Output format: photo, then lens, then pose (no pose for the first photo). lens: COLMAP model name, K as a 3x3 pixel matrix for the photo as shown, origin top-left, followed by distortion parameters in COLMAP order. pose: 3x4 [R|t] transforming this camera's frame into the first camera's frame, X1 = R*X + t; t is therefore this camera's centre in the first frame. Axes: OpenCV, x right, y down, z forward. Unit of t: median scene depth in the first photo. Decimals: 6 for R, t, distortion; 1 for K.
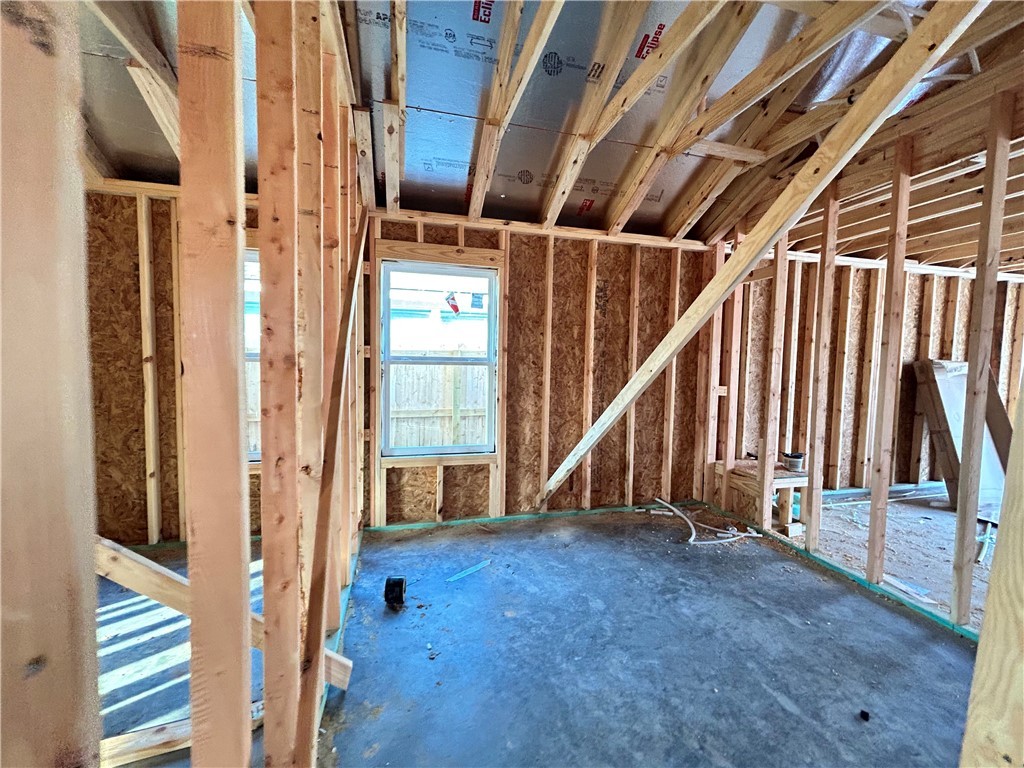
lens RADIAL K [[414.2, 0, 512.0], [0, 414.2, 384.0], [0, 0, 1]] dist [-0.002391, 0.000655]
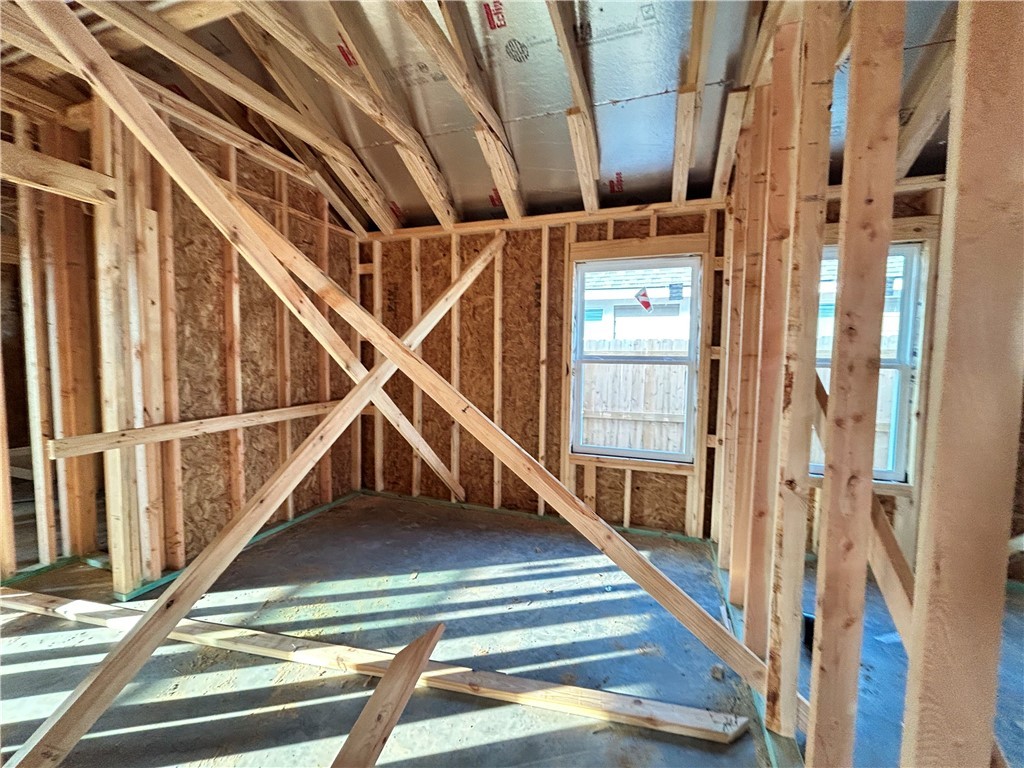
lens RADIAL K [[414.2, 0, 512.0], [0, 414.2, 384.0], [0, 0, 1]] dist [-0.002391, 0.000655]
pose [[0.830111, 0.028312, -0.556879, -0.283360], [-0.029942, 0.999533, 0.006183, 0.000343], [0.556793, 0.011542, 0.830571, -0.053037]]
